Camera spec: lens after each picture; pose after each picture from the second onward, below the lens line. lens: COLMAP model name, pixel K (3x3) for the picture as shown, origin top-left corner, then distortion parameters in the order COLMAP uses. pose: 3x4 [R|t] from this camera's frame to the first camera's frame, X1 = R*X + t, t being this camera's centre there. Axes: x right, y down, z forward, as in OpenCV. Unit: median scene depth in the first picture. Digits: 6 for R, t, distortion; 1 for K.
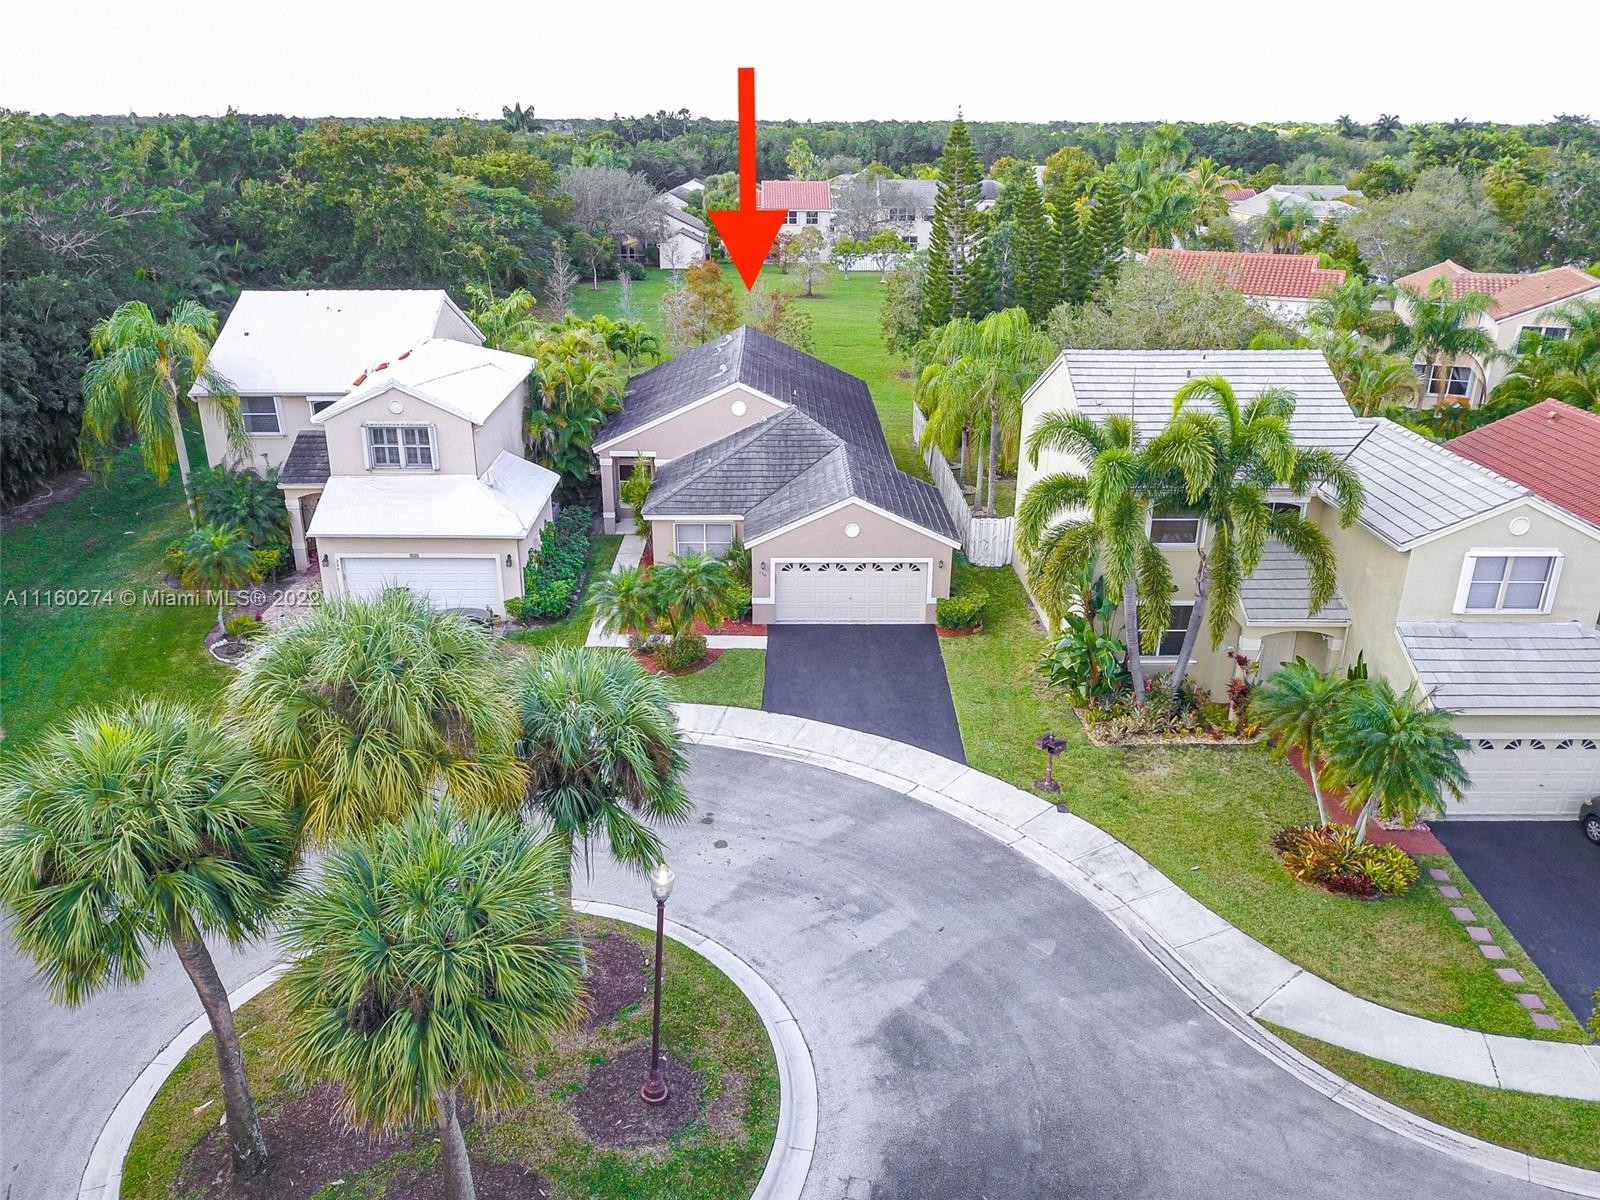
lens RADIAL K [[1275.1, 0, 799.9], [0, 1275.1, 583.9], [0, 0, 1]] dist [0.020883, 0.002295]
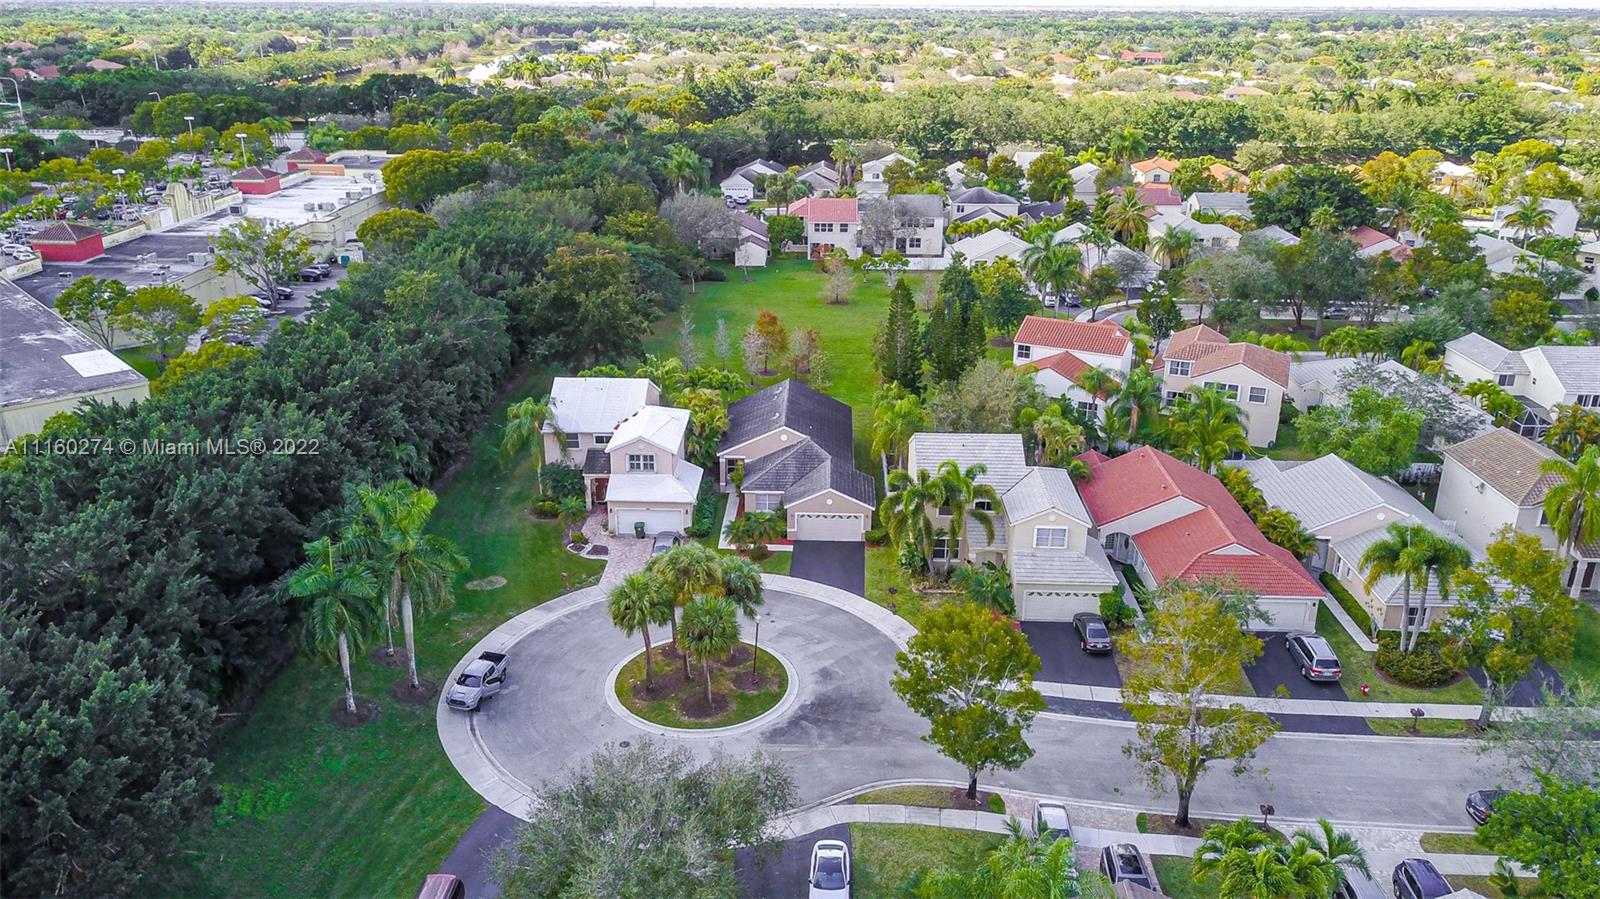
lens RADIAL K [[1257.6, 0, 786.4], [0, 1257.6, 450.0], [0, 0, 1]] dist [0.020359, -0.010252]
pose [[0.998503, 0.017737, -0.051748, 0.079949], [-0.017984, 0.999829, -0.004325, -0.126610], [0.051662, 0.005249, 0.998651, -1.347054]]
